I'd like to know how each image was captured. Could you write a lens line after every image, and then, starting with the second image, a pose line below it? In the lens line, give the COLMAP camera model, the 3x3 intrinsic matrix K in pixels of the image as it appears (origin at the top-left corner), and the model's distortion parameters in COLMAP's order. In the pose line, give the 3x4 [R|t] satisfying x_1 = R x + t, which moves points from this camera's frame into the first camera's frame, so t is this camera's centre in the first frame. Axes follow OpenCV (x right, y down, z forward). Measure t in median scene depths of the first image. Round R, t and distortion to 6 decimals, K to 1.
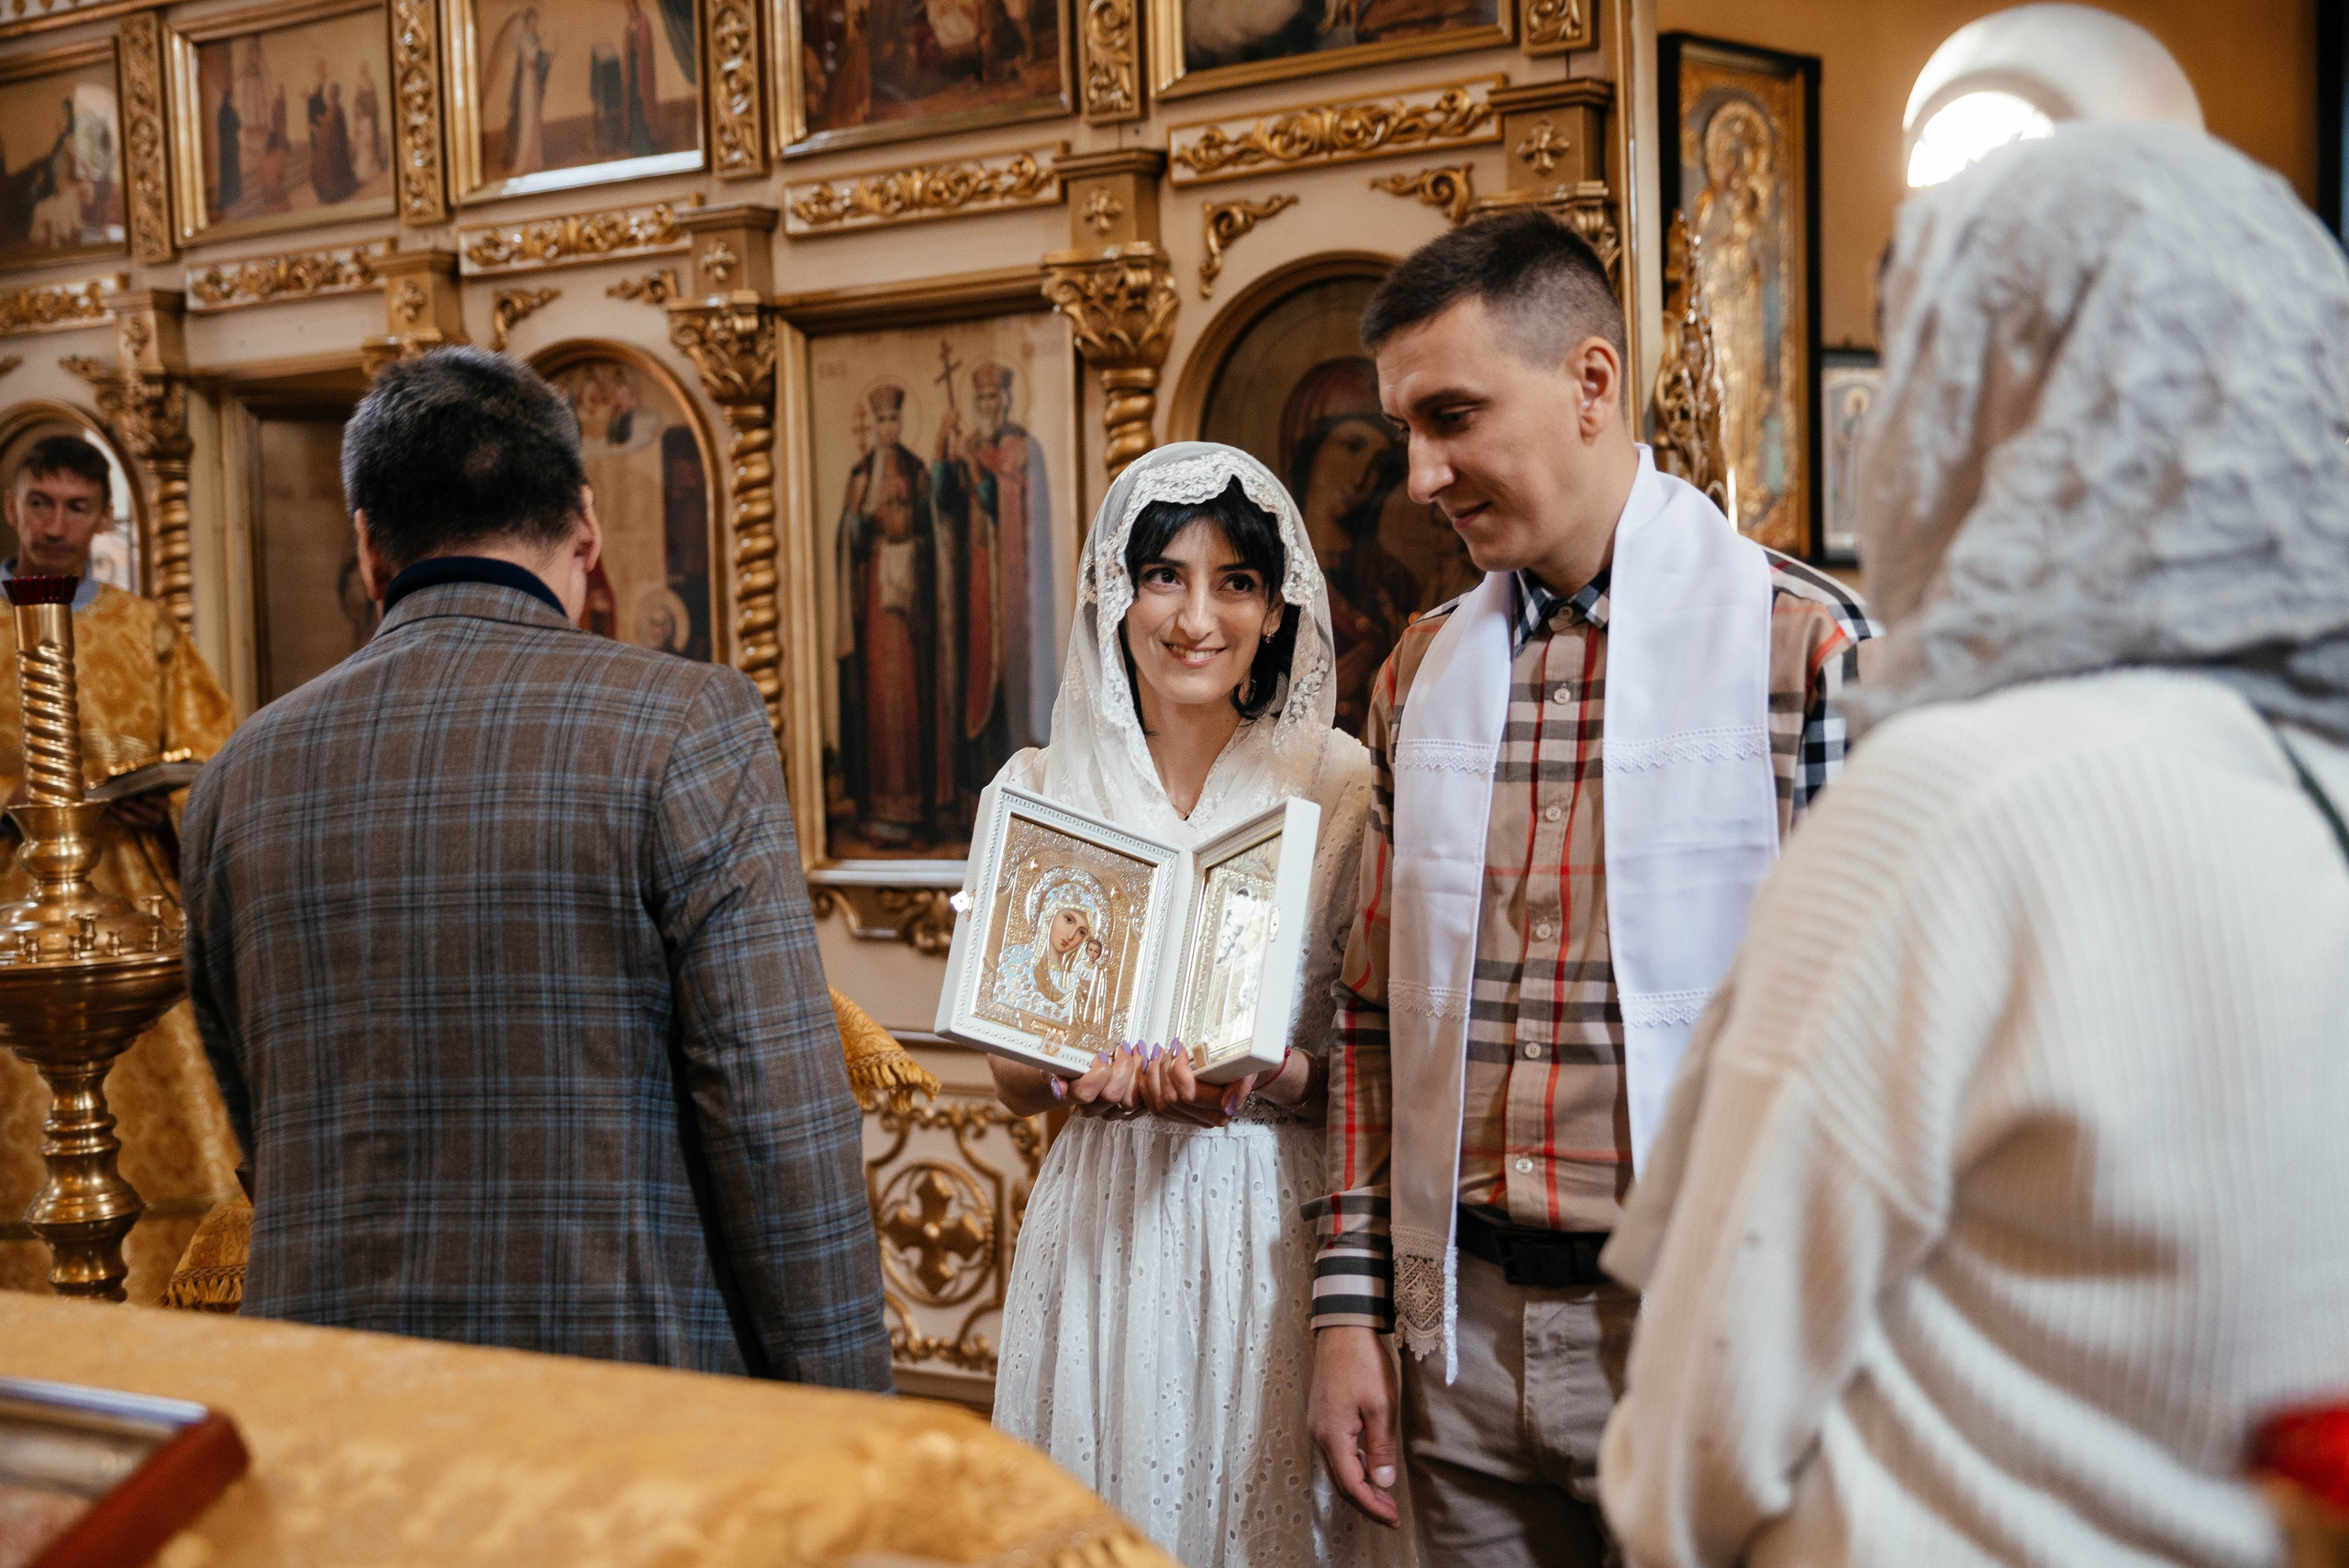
lens RADIAL K [[2981.9, 0, 1174.5], [0, 2981.9, 784.0], [0, 0, 1]] dist [0.041574, 0.244695]
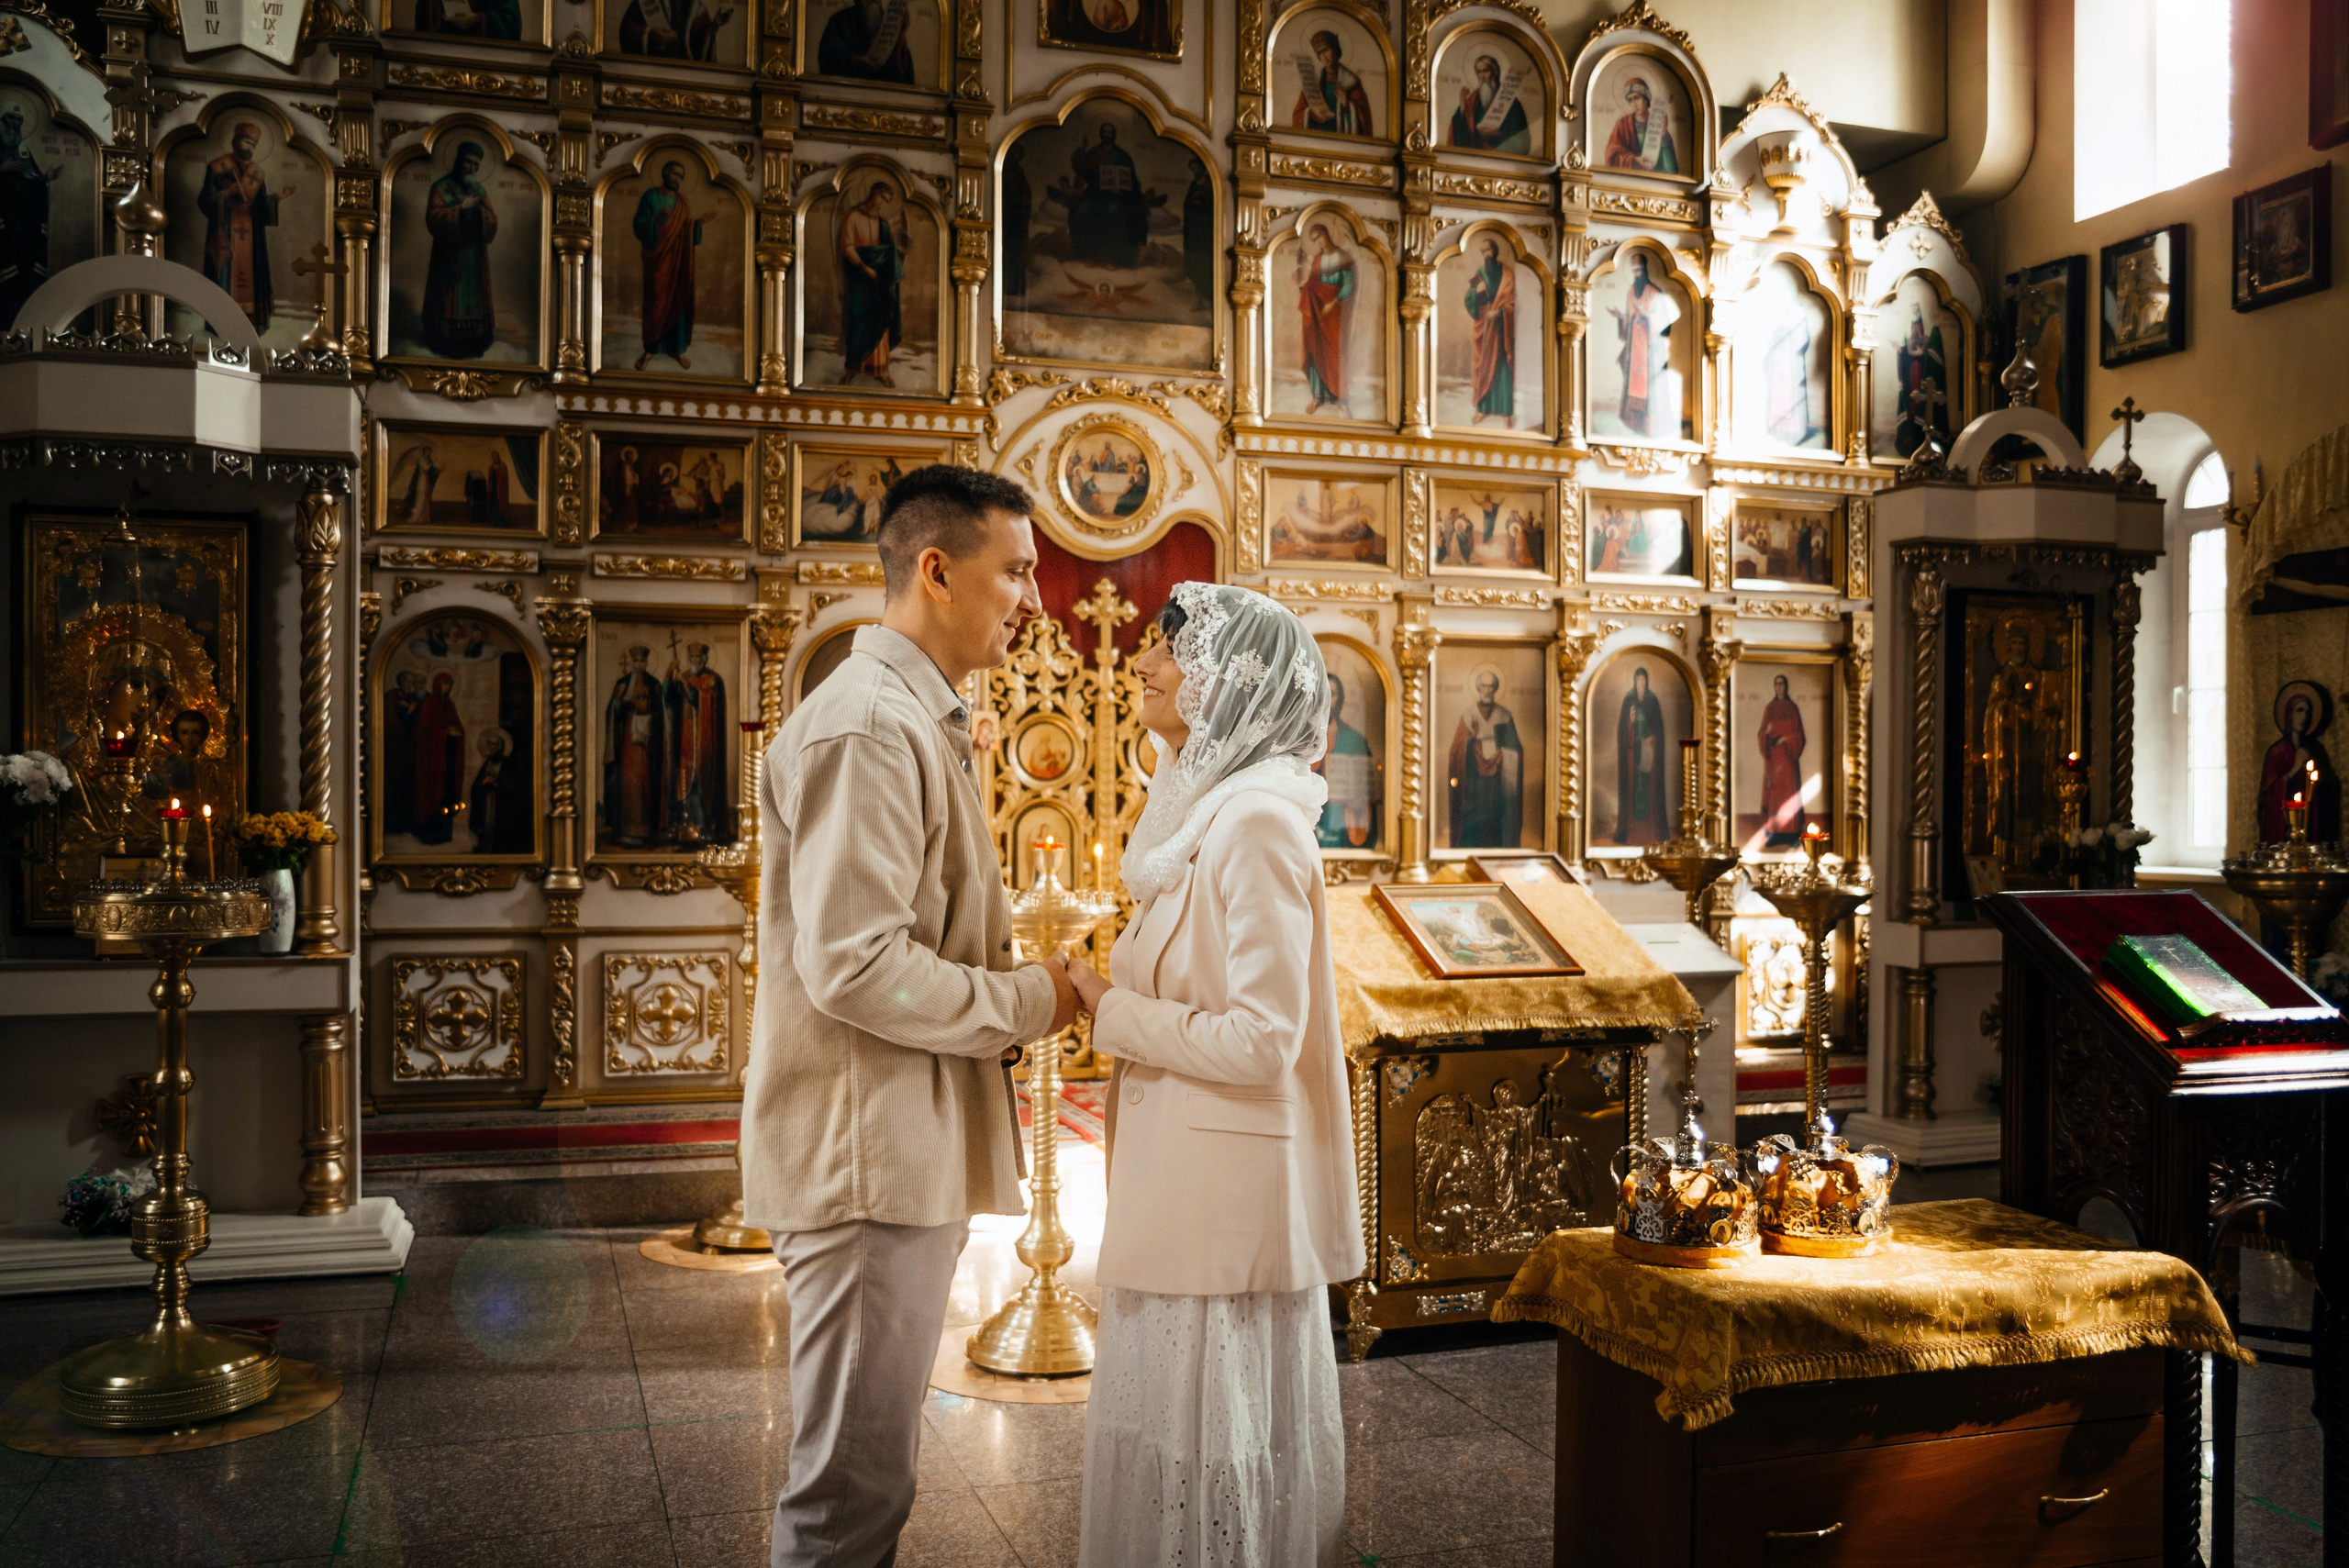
lens RADIAL K [[1946.2, 0, 1174.5], [0, 1946.2, 784.0], [0, 0, 1]] dist [-0.084522, 0.066165]
pose [[0.620623, 0.035235, 0.783317, -1.007587], [0.007845, 0.998661, -0.051137, 0.051884], [-0.784070, 0.037882, 0.619515, -0.239940]]
